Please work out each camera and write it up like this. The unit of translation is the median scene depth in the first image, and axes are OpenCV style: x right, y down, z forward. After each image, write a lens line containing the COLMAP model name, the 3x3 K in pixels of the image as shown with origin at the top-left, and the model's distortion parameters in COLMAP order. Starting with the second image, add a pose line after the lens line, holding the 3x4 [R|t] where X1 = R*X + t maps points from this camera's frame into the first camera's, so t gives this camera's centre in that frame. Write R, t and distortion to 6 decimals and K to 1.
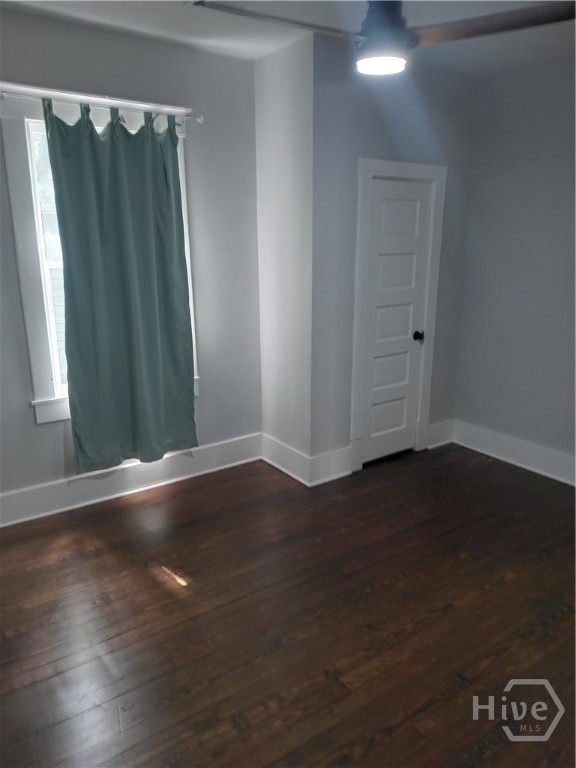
lens RADIAL K [[569.4, 0, 286.1], [0, 569.4, 379.8], [0, 0, 1]] dist [0.045716, -0.089236]
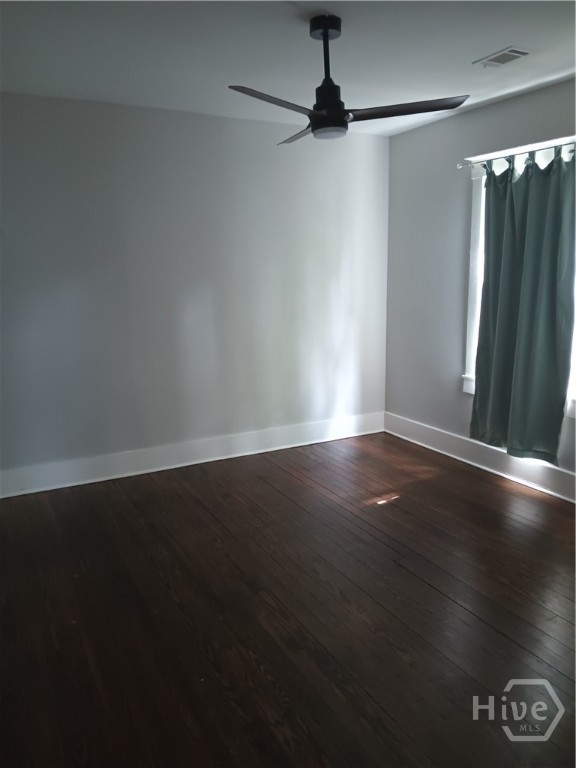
lens RADIAL K [[569.4, 0, 286.1], [0, 569.4, 379.8], [0, 0, 1]] dist [0.045716, -0.089236]
pose [[-0.121138, 0.199914, -0.972296, 1.018412], [-0.222614, 0.949088, 0.222877, -0.173355], [0.967351, 0.243445, -0.070467, 0.700017]]
